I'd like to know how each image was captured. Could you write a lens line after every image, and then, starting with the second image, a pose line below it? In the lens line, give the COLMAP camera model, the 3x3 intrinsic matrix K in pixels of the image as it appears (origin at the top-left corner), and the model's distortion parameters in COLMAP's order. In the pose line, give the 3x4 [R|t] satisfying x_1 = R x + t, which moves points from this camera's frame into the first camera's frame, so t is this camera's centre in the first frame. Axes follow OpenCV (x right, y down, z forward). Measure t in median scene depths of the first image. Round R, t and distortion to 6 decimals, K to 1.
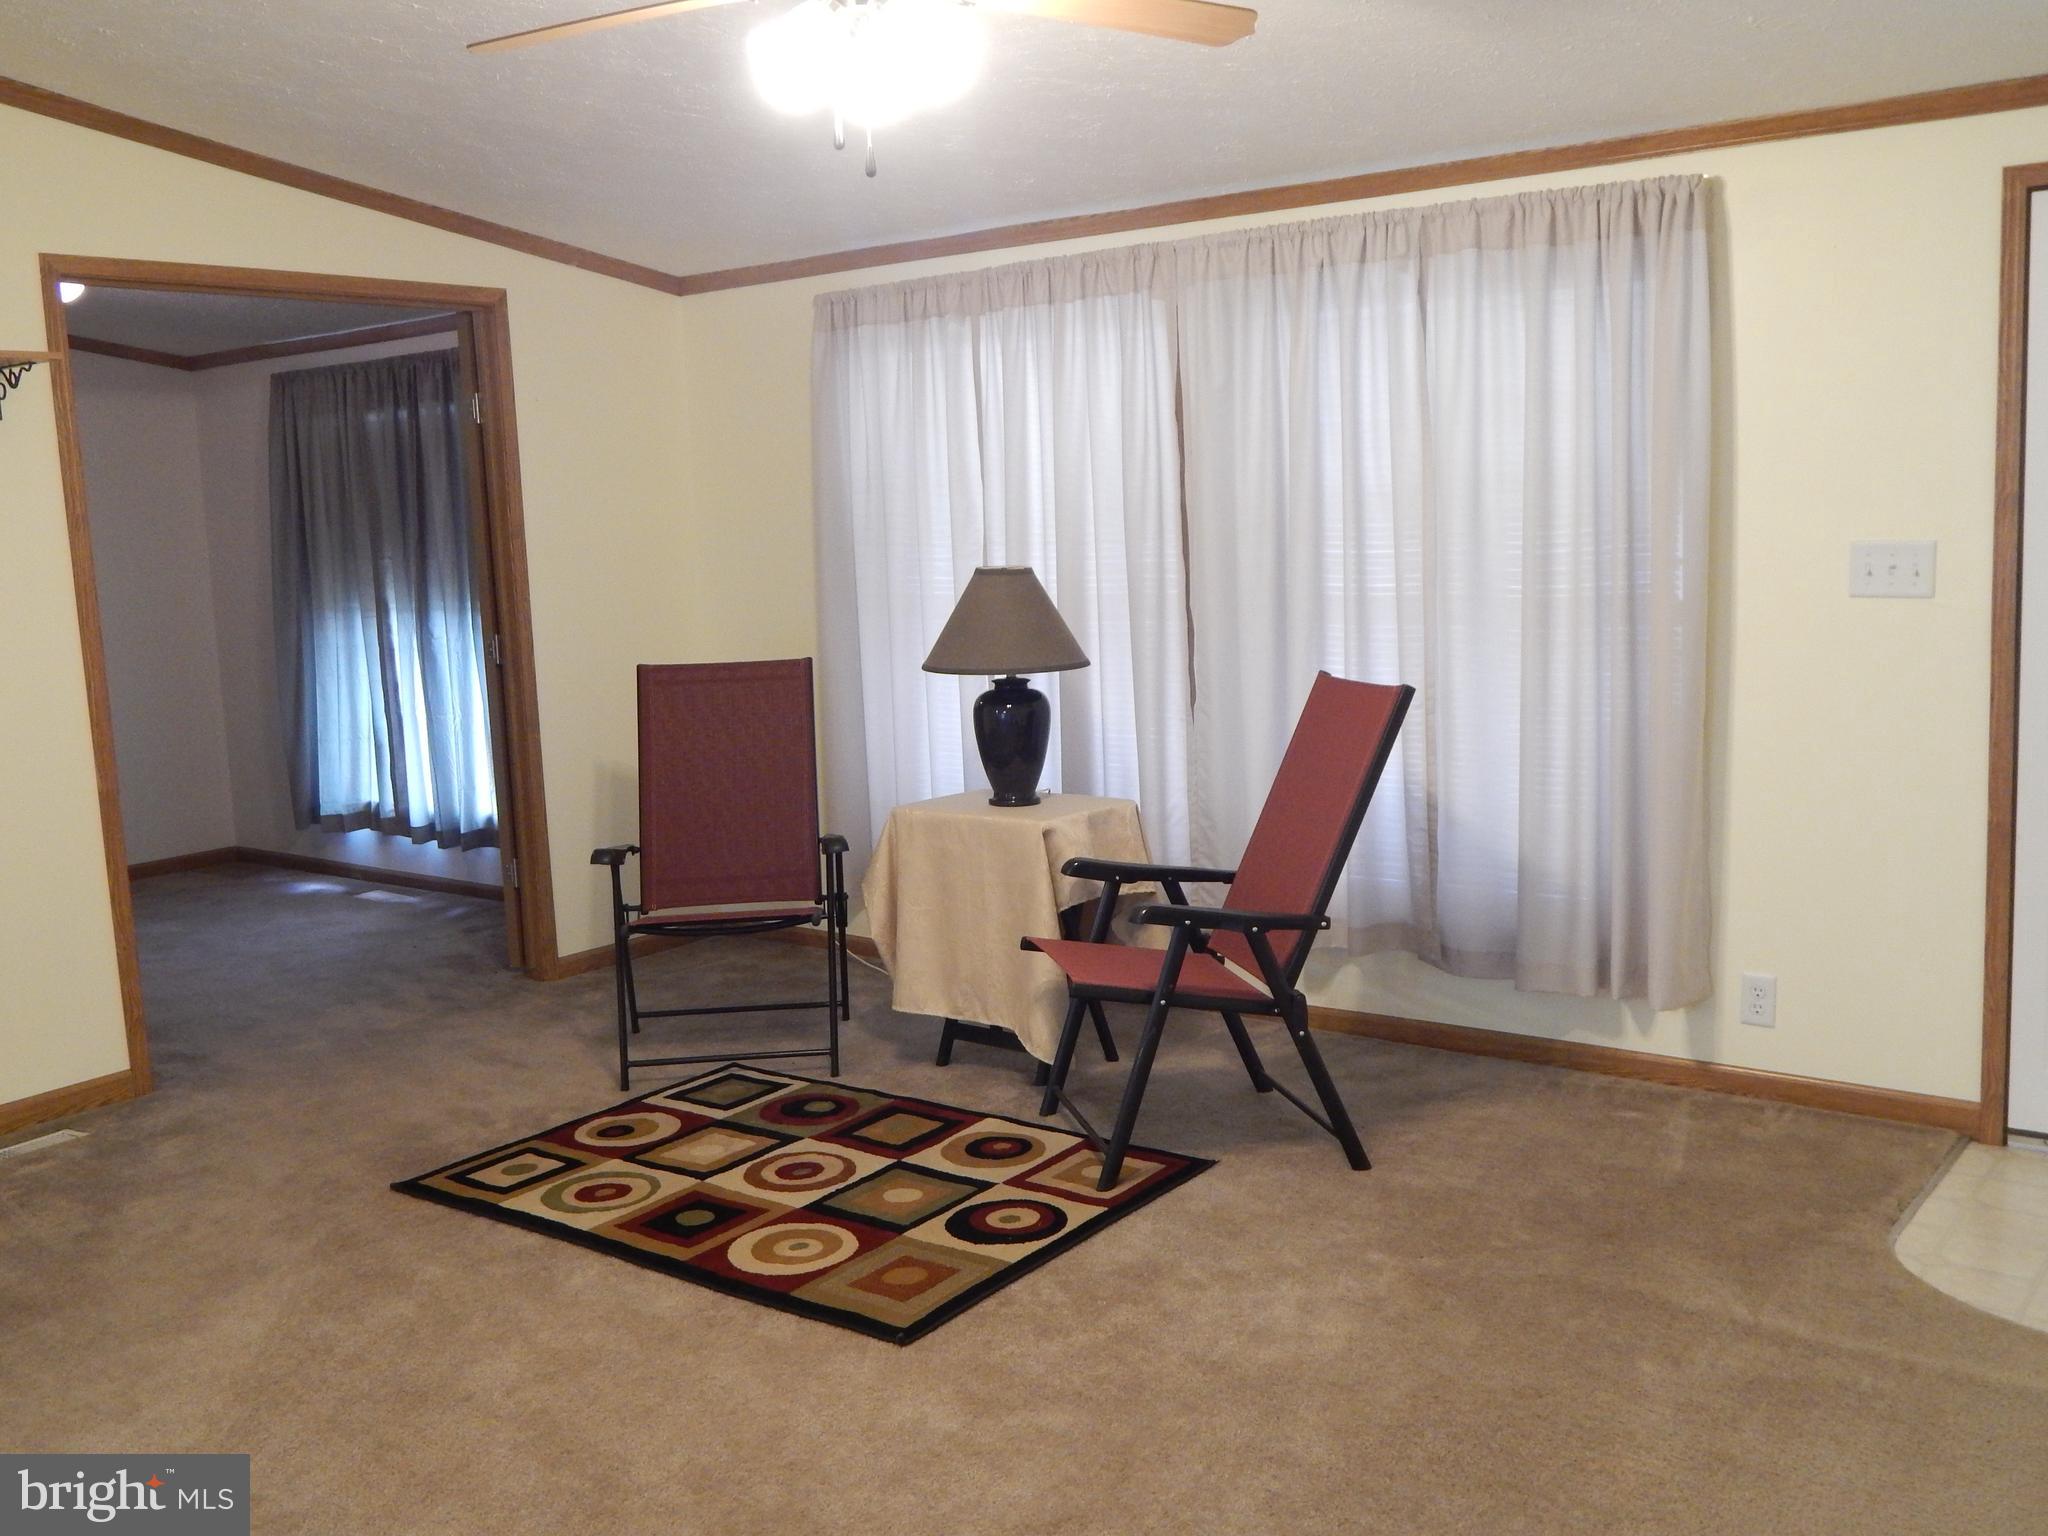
lens RADIAL K [[1862.0, 0, 1024.0], [0, 1862.0, 768.0], [0, 0, 1]] dist [0.017089, -0.042770]
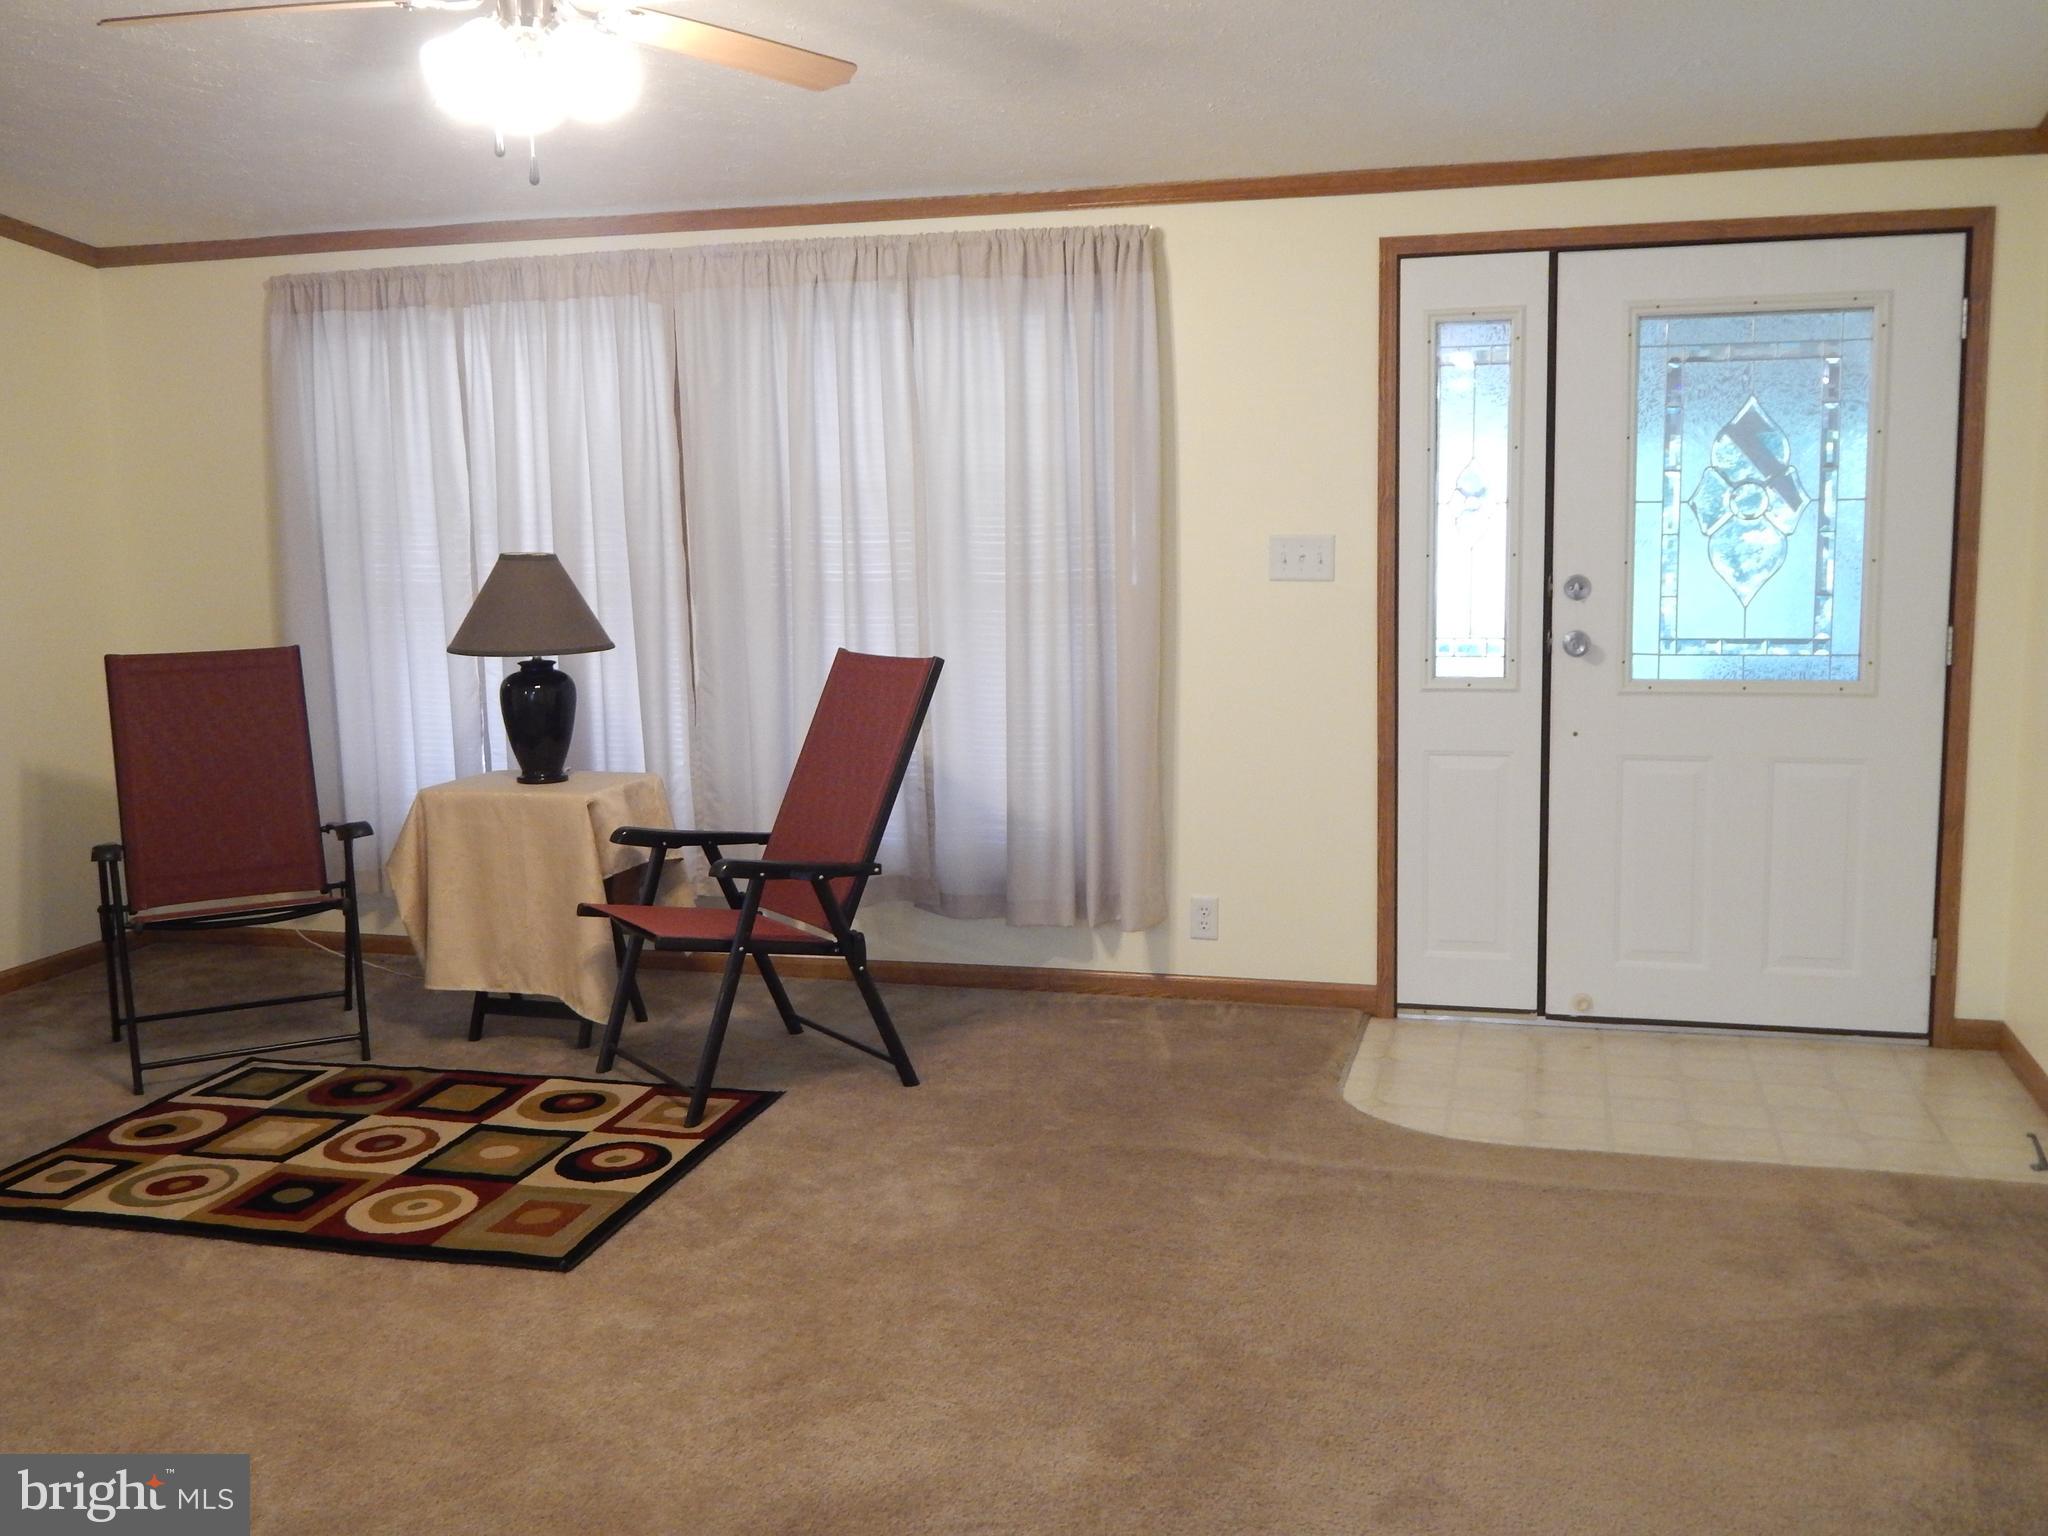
lens RADIAL K [[1862.0, 0, 1024.0], [0, 1862.0, 768.0], [0, 0, 1]] dist [0.017089, -0.042770]
pose [[0.930266, -0.036106, 0.365105, -0.145255], [0.036457, 0.999318, 0.005936, 0.016645], [-0.365070, 0.007789, 0.930947, -0.071144]]
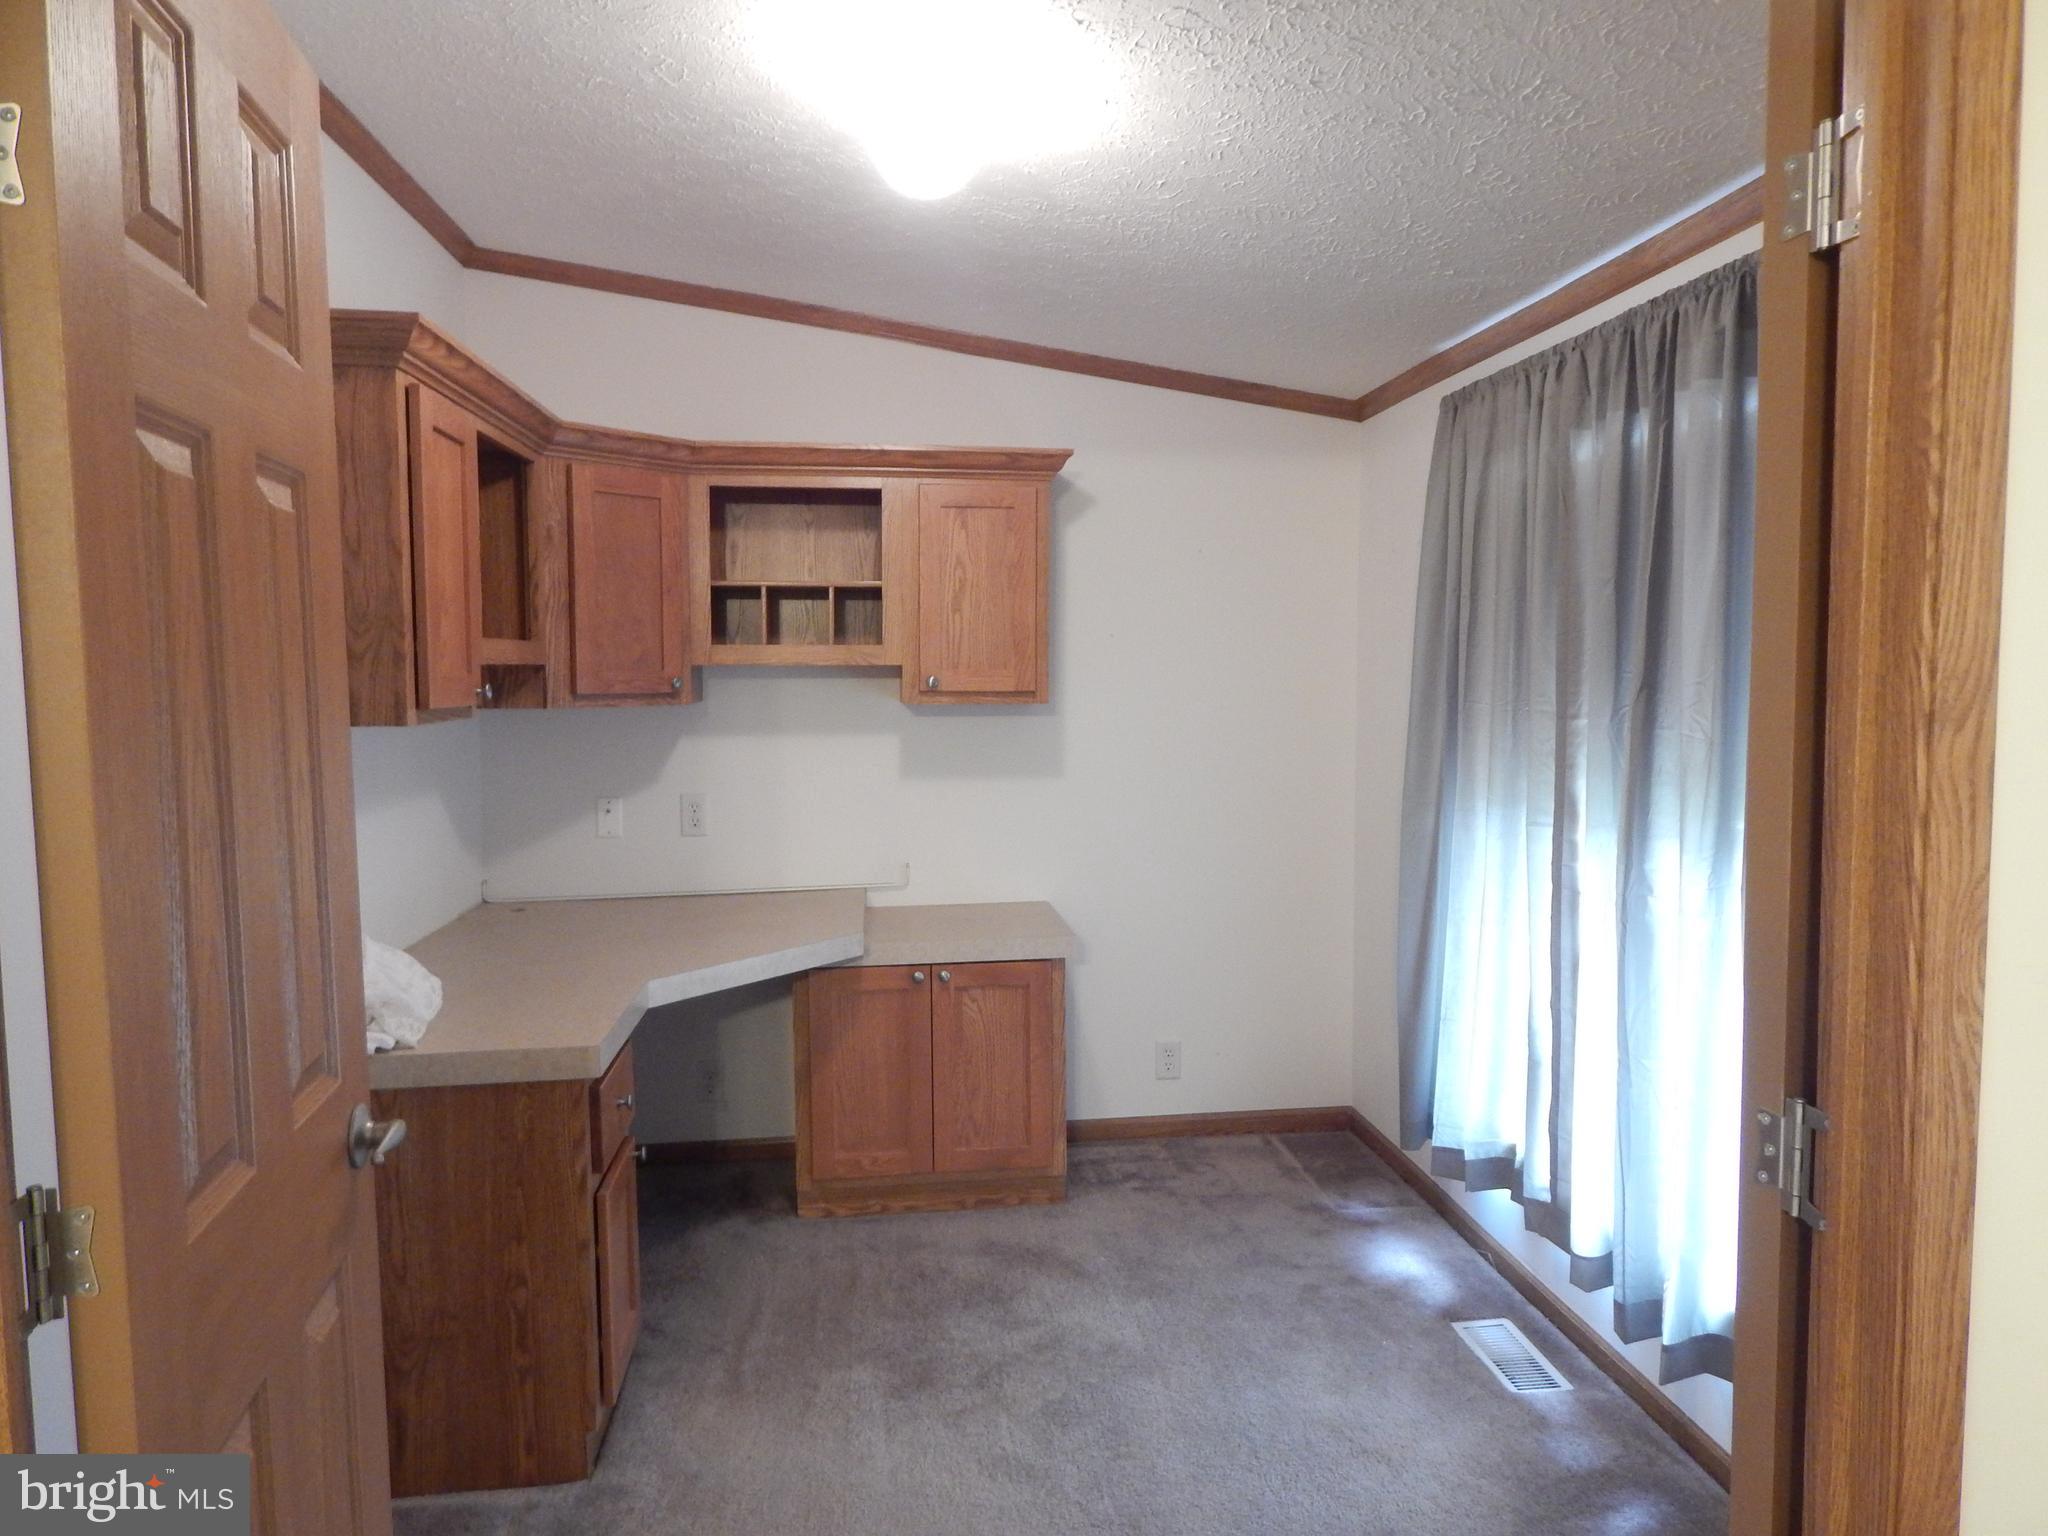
lens RADIAL K [[1367.9, 0, 1024.0], [0, 1367.9, 768.0], [0, 0, 1]] dist [0.004406, -0.014309]
pose [[0.700120, 0.088492, -0.708520, -0.275966], [-0.117676, 0.993022, 0.007744, -0.126328], [0.704261, 0.077954, 0.705648, 0.952268]]
